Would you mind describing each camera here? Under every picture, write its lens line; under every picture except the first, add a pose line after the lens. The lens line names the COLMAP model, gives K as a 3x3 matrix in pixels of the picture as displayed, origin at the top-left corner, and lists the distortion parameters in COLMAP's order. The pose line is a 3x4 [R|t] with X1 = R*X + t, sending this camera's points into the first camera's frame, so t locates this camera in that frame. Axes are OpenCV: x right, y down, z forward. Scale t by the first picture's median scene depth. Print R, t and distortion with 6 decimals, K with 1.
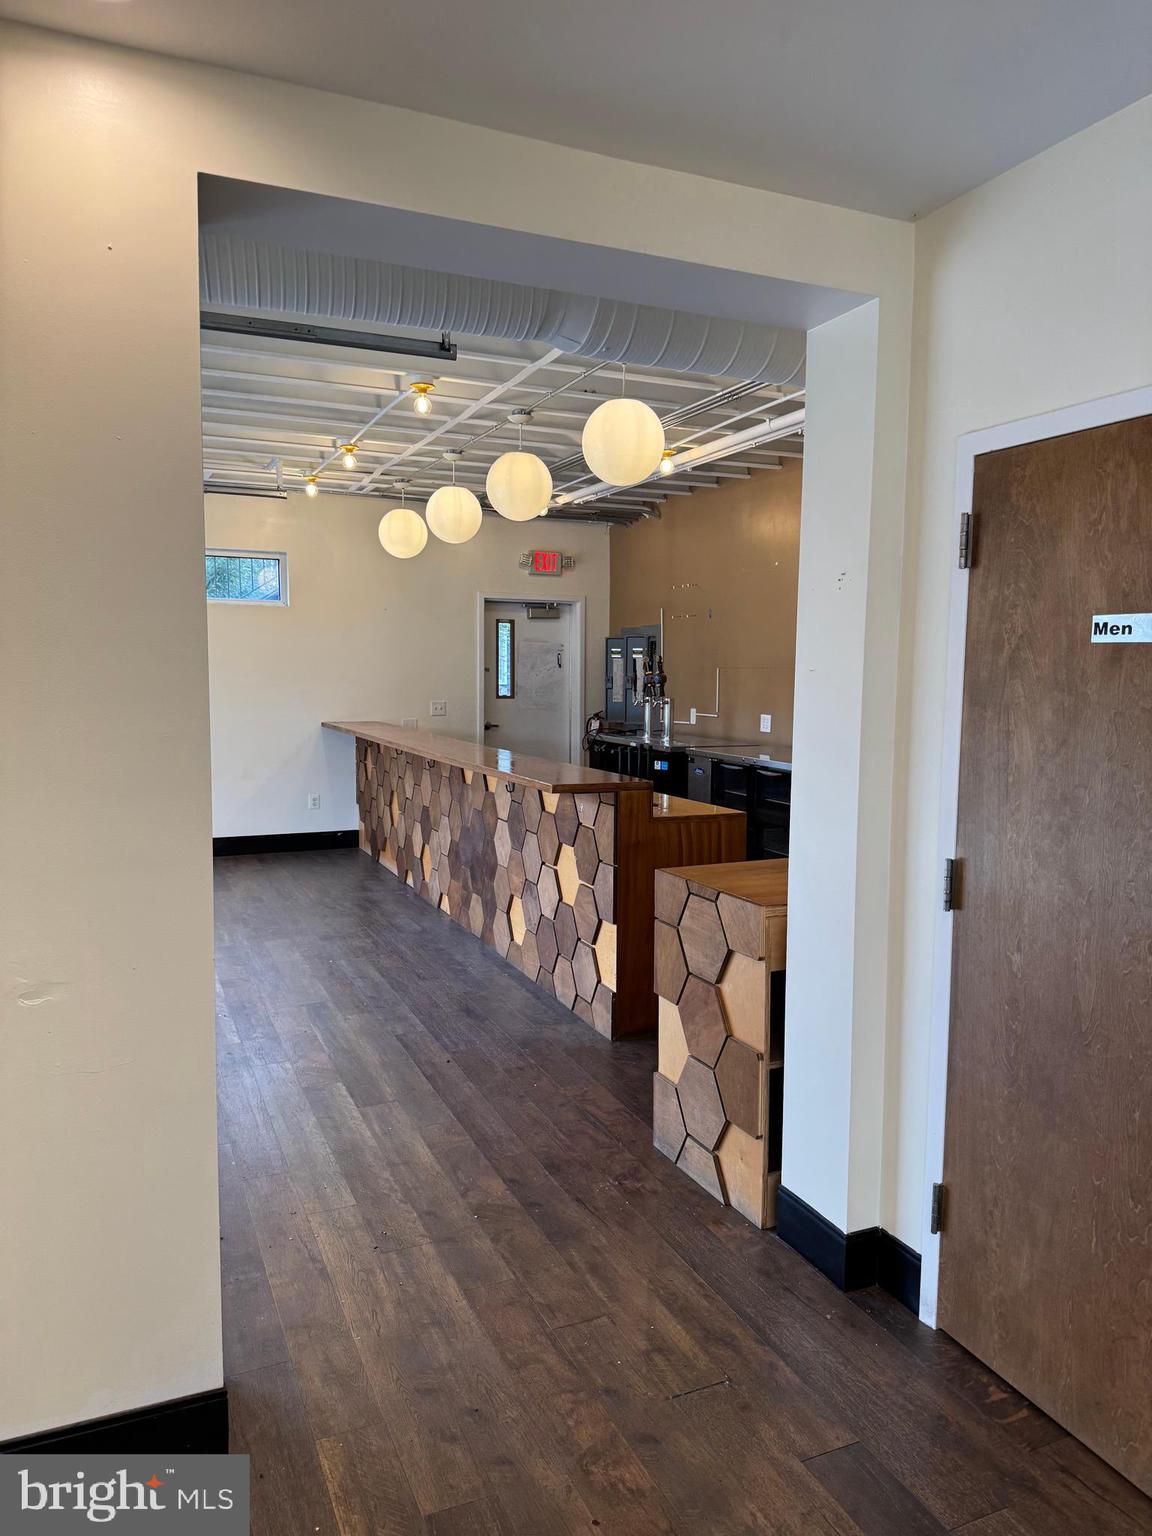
lens RADIAL K [[1069.7, 0, 587.6], [0, 1069.7, 763.7], [0, 0, 1]] dist [0.020467, -0.029929]
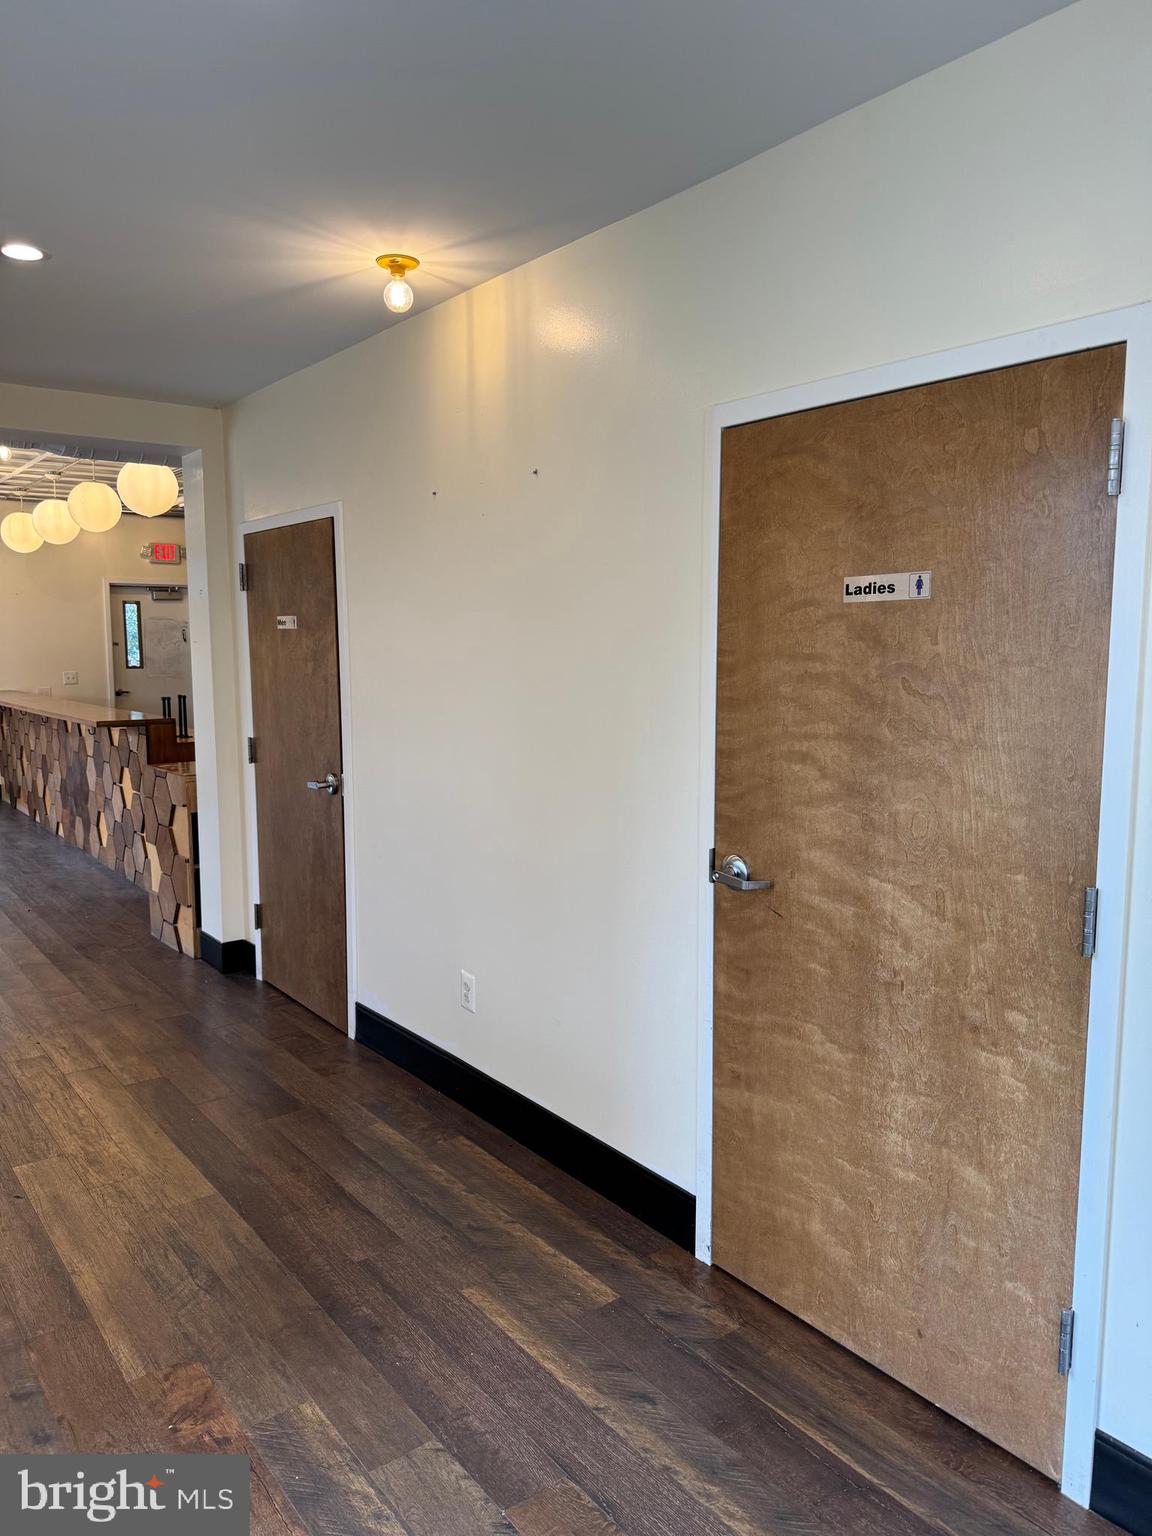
lens RADIAL K [[1069.7, 0, 582.1], [0, 1069.7, 765.7], [0, 0, 1]] dist [0.020467, -0.029929]
pose [[0.969460, -0.038881, 0.242148, 0.208011], [0.032131, 0.998979, 0.031766, 0.044590], [-0.243135, -0.023015, 0.969719, -0.493530]]
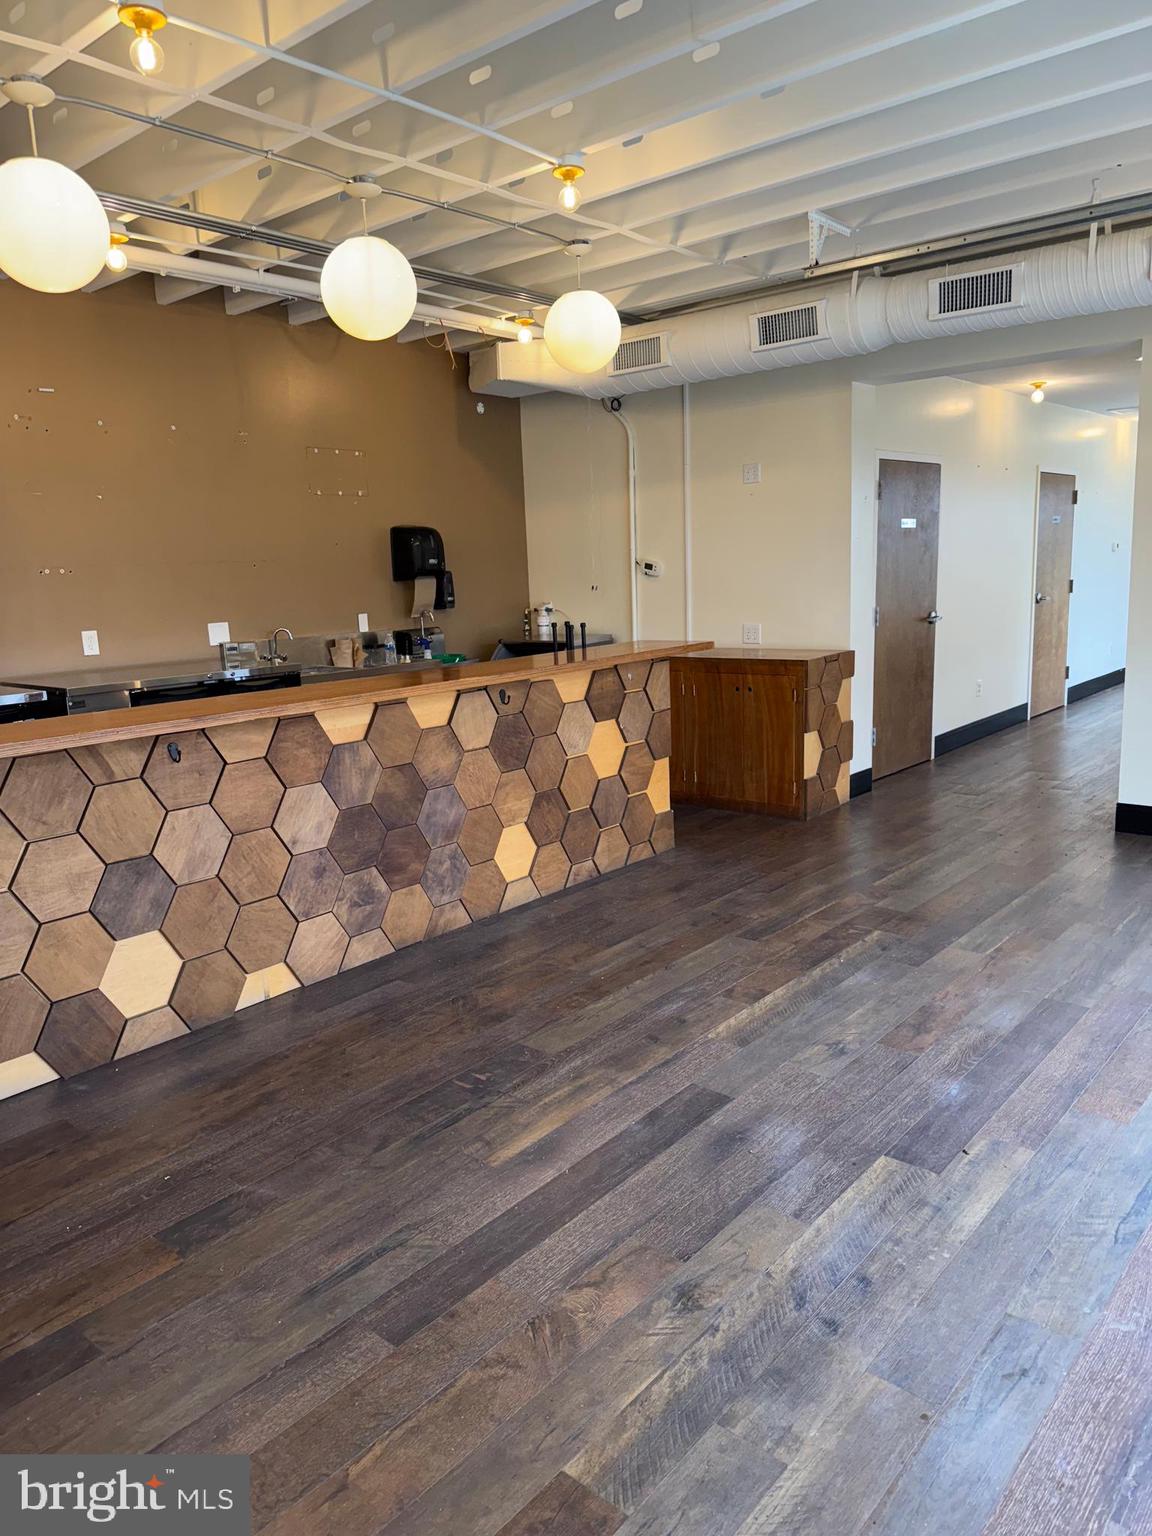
lens RADIAL K [[1069.7, 0, 563.6], [0, 1069.7, 772.7], [0, 0, 1]] dist [0.020467, -0.029929]
pose [[-0.408700, -0.162530, 0.898080, -0.870362], [0.127357, 0.964232, 0.232460, -0.112672], [-0.903739, 0.209383, -0.373383, 1.314447]]
